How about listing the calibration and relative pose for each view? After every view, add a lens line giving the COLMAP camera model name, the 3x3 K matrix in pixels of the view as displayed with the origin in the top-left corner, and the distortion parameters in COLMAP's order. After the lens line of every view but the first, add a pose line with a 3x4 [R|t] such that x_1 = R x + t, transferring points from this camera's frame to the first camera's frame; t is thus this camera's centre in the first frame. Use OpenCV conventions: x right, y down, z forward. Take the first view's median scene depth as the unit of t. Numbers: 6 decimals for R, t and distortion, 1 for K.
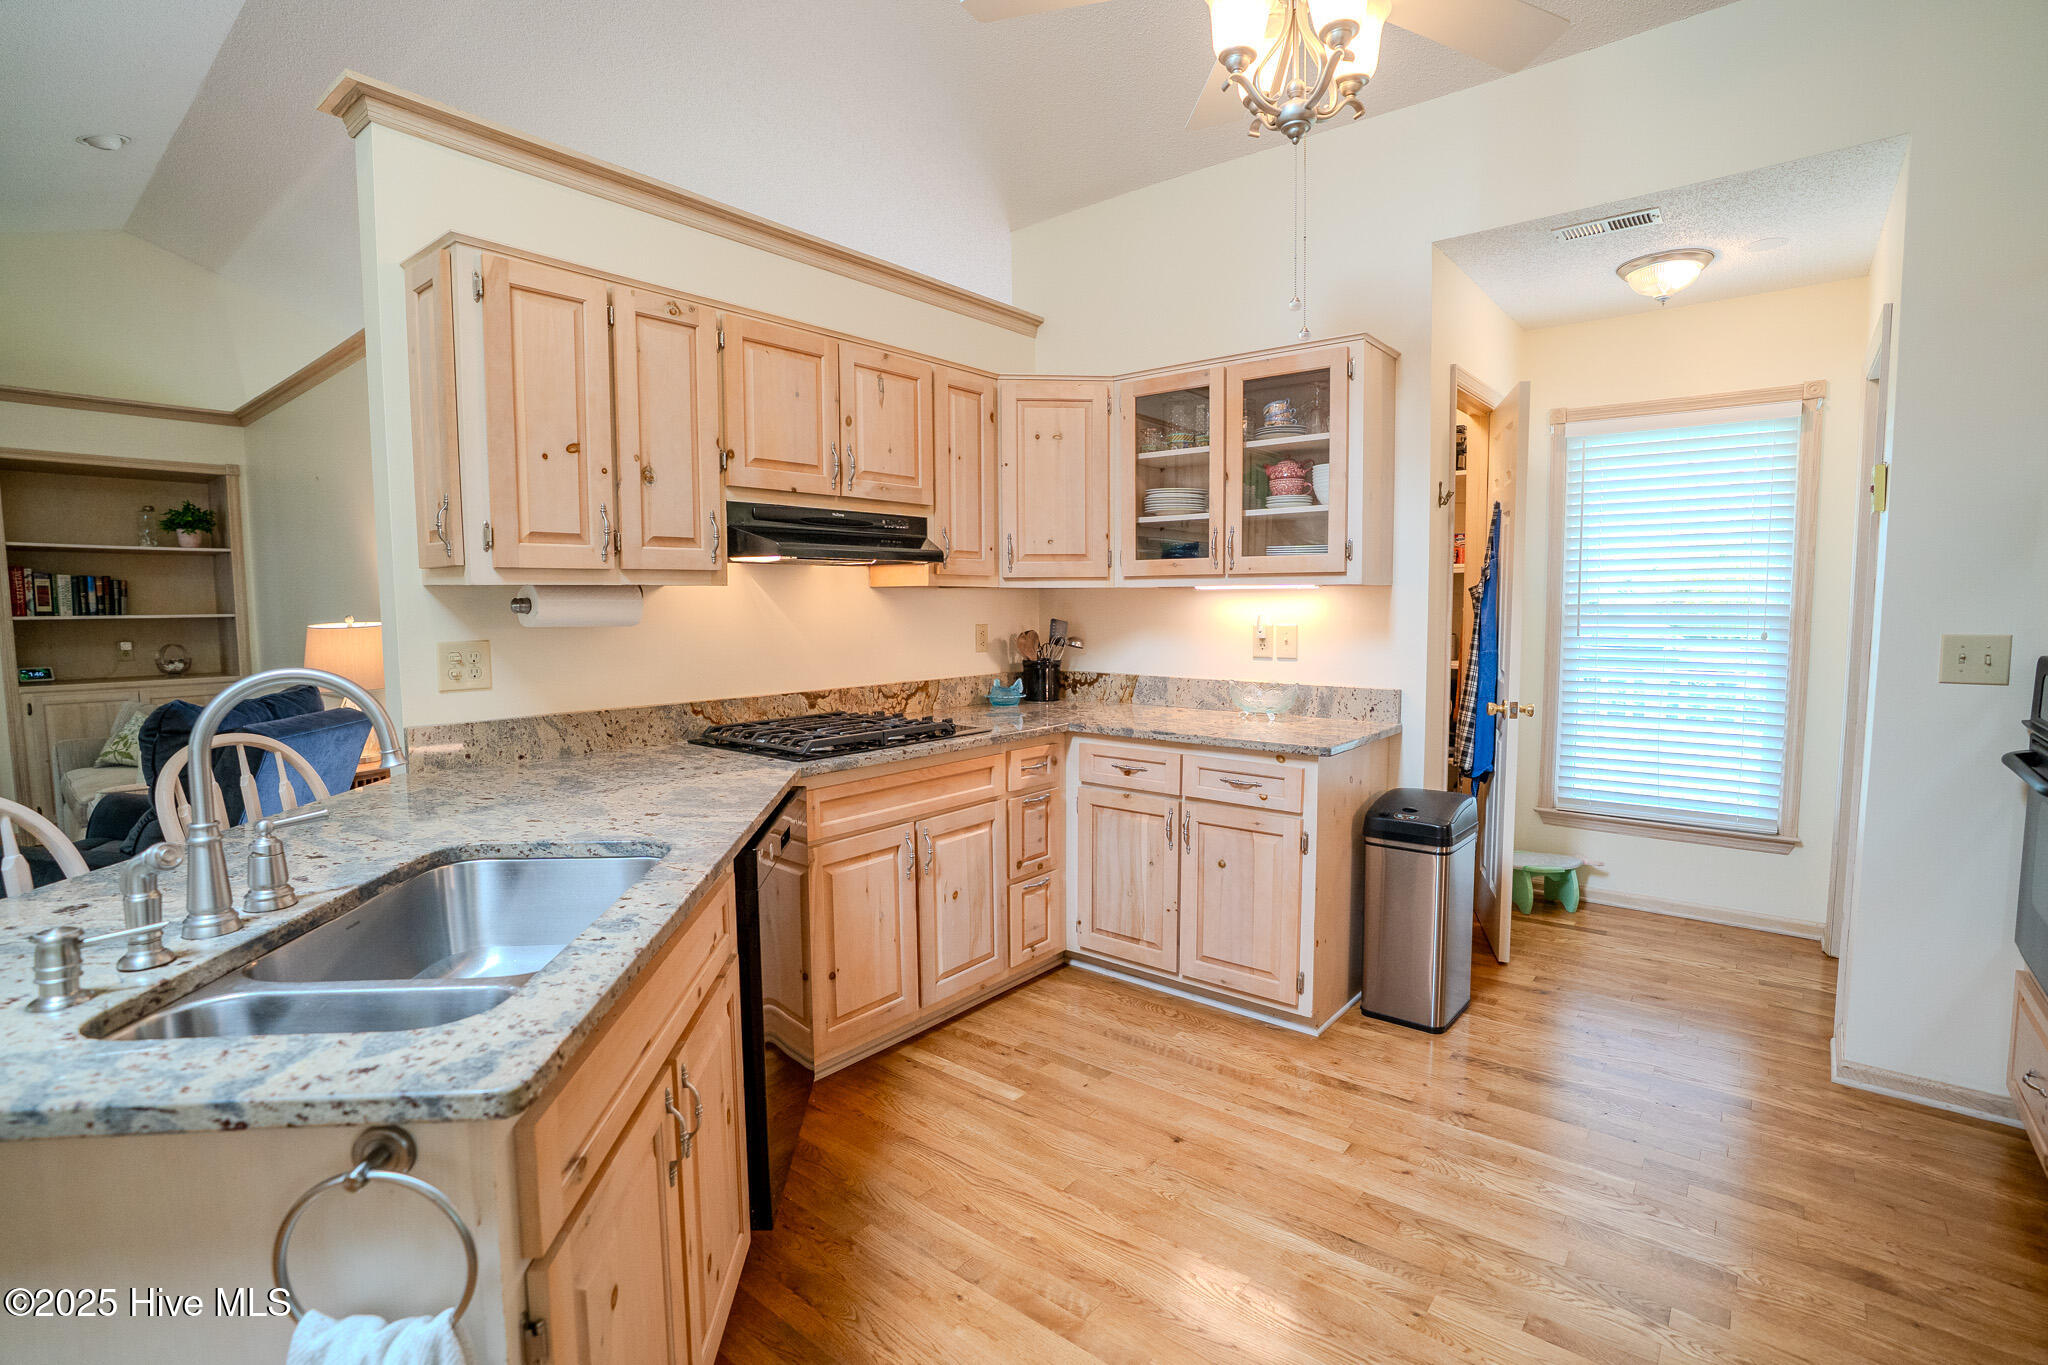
lens RADIAL K [[955.5, 0, 1020.6], [0, 955.5, 685.2], [0, 0, 1]] dist [-0.057123, 0.017859]
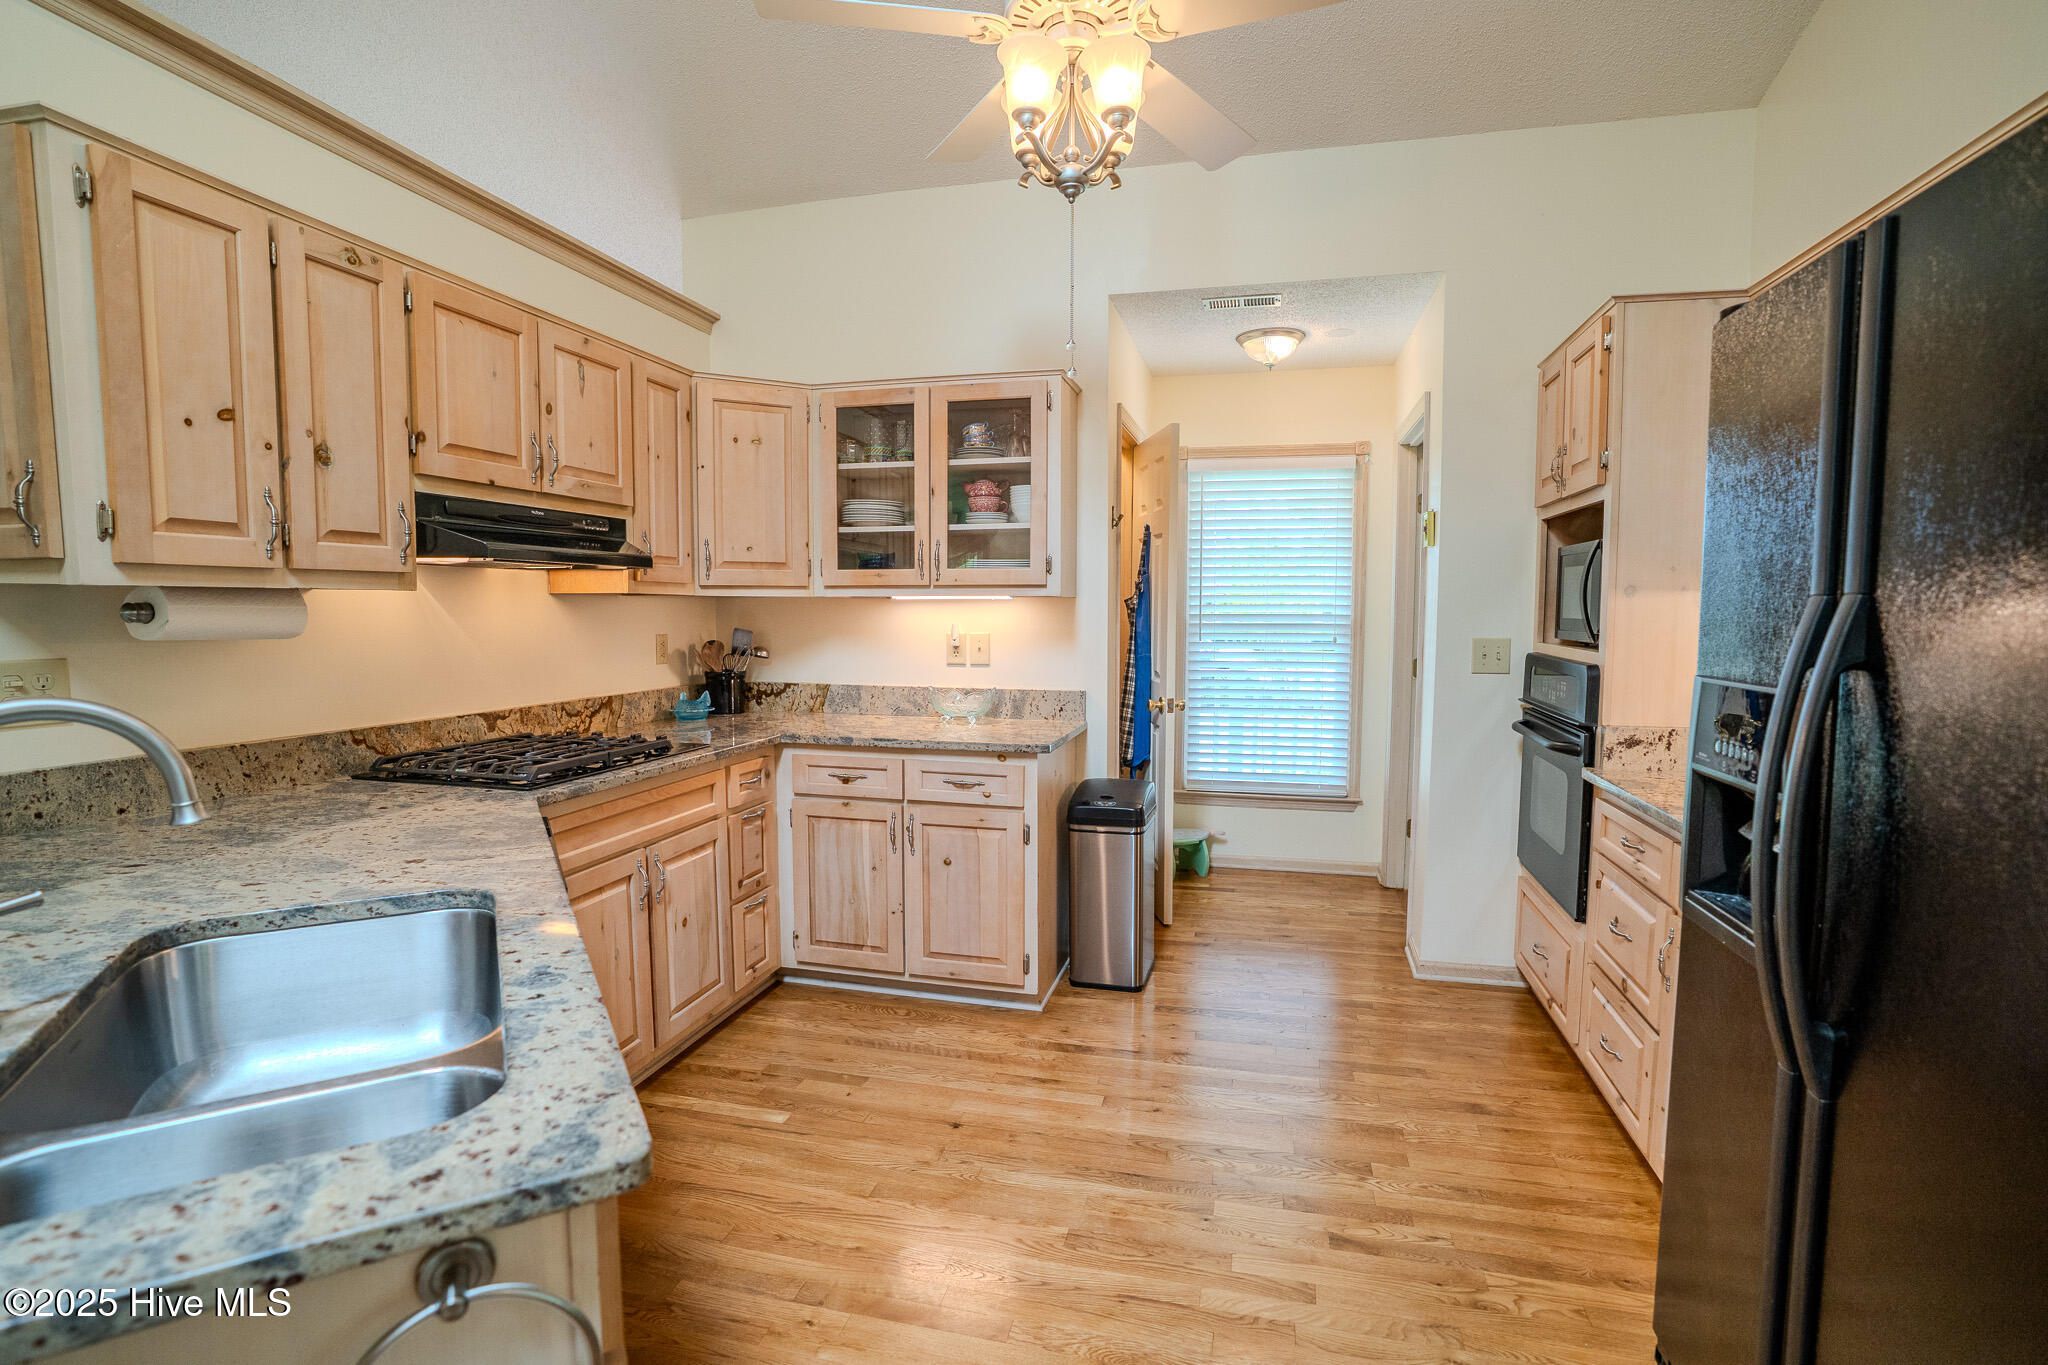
lens RADIAL K [[955.5, 0, 1044.5], [0, 955.5, 686.1], [0, 0, 1]] dist [-0.057123, 0.017859]
pose [[0.902801, -0.026740, 0.429226, -0.149669], [0.029999, 0.999550, -0.000827, -0.001394], [-0.429010, 0.013622, 0.903197, 0.003881]]
